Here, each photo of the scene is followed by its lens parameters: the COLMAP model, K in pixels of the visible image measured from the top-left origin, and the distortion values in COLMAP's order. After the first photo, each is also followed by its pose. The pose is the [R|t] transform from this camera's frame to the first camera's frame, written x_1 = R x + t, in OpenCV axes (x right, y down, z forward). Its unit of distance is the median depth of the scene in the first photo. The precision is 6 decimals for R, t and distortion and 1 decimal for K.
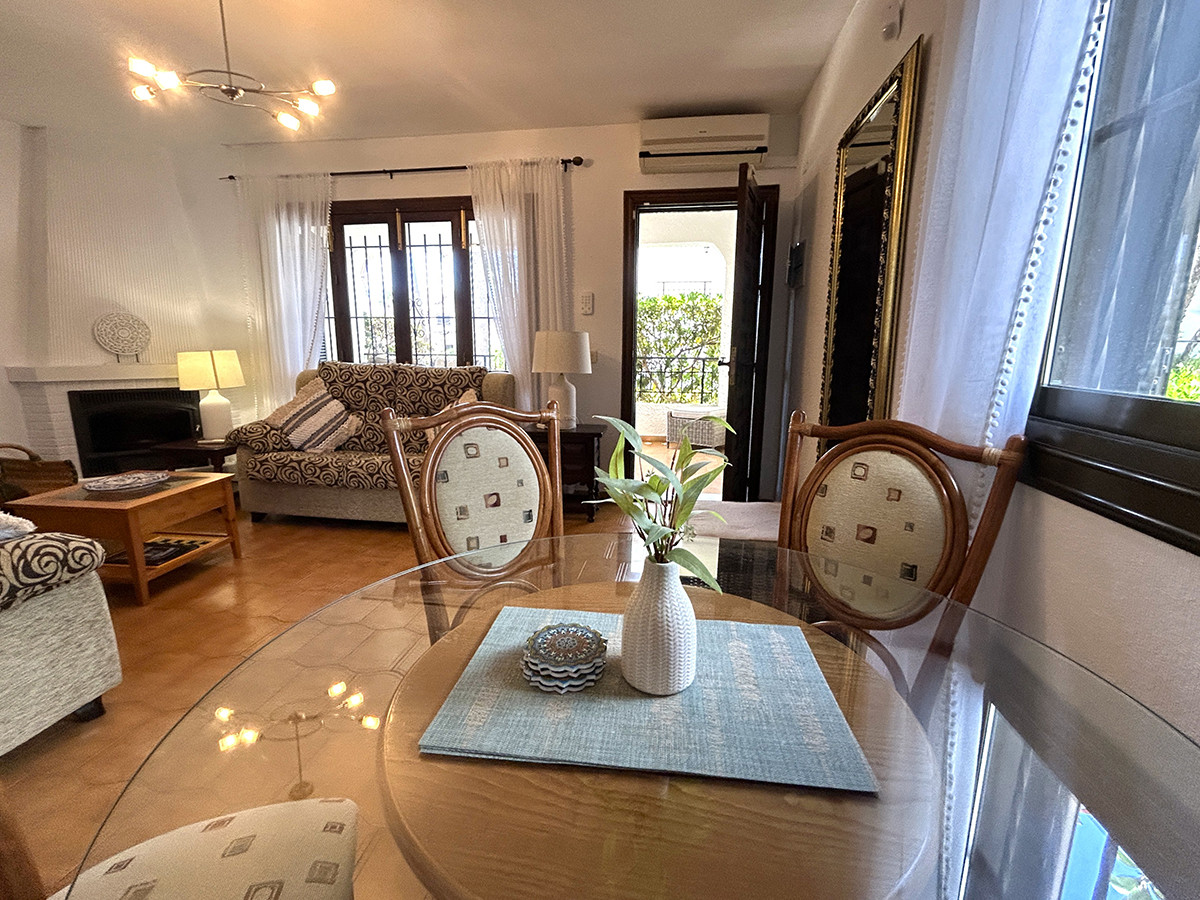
lens RADIAL K [[541.6, 0, 597.2], [0, 541.6, 445.8], [0, 0, 1]] dist [-0.001675, 0.001272]
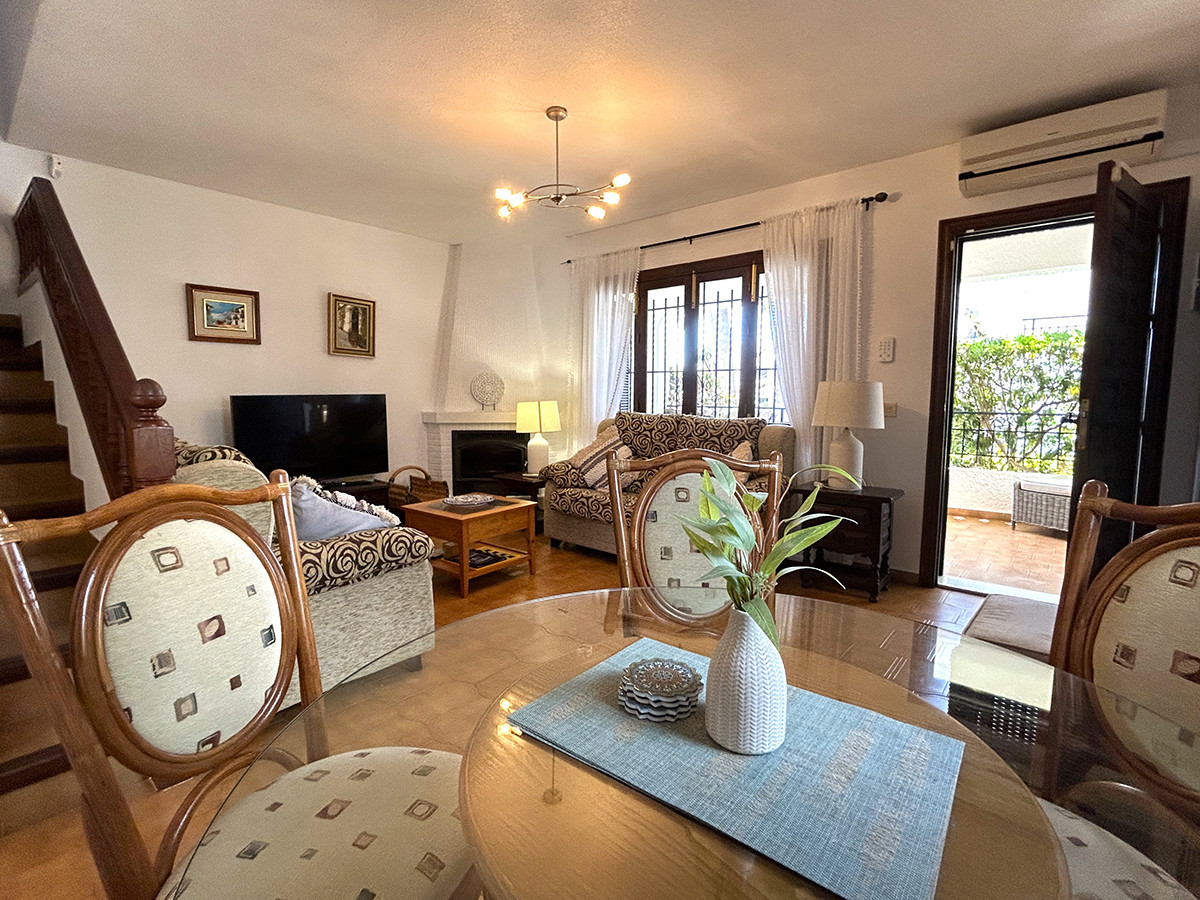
lens RADIAL K [[565.7, 0, 597.1], [0, 565.7, 446.0], [0, 0, 1]] dist [0.000439, 0.000809]
pose [[0.850470, 0.046015, -0.524006, 0.073145], [-0.097969, 0.992593, -0.071841, 0.003668], [0.516819, 0.112435, 0.848679, -0.005624]]
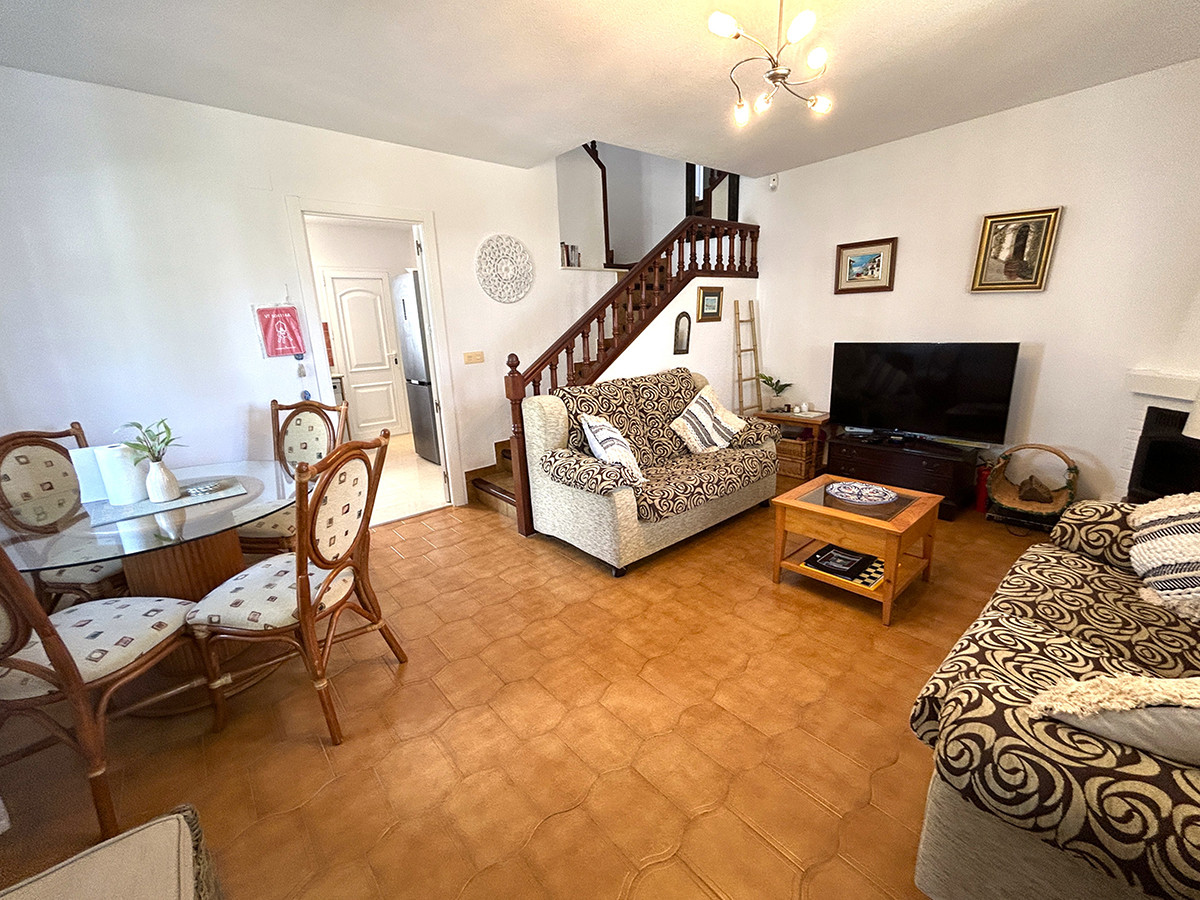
lens RADIAL K [[501.9, 0, 598.7], [0, 501.9, 445.7], [0, 0, 1]] dist [-0.000421, 0.000188]
pose [[-0.644903, 0.203339, -0.736718, 0.106202], [-0.112798, 0.928076, 0.354895, -0.220768], [0.755895, 0.311973, -0.575583, 0.838883]]
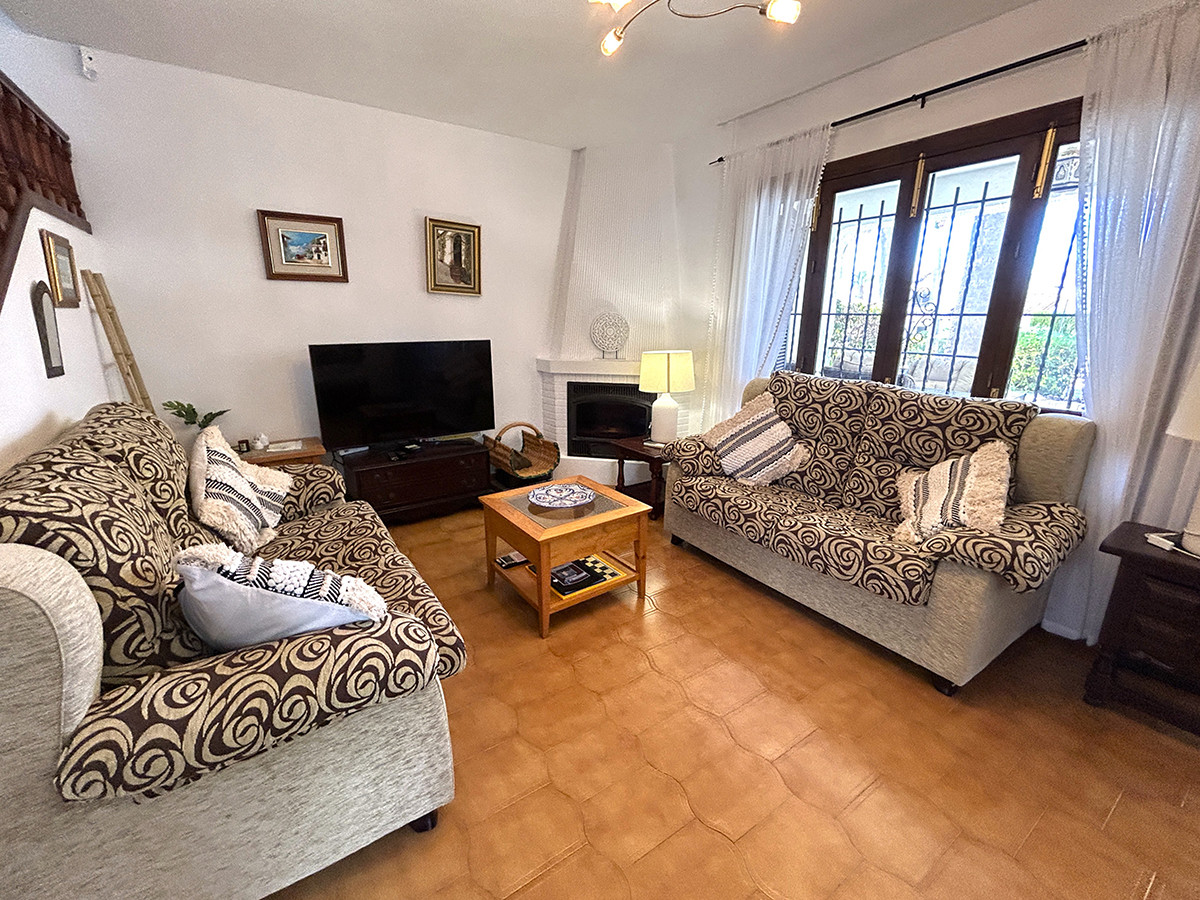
lens RADIAL K [[501.9, 0, 598.7], [0, 501.9, 445.7], [0, 0, 1]] dist [-0.000421, 0.000188]
pose [[0.682086, 0.183503, -0.707873, -0.143329], [-0.144311, 0.982745, 0.115705, -0.100700], [0.716891, 0.023233, 0.696798, 0.302628]]
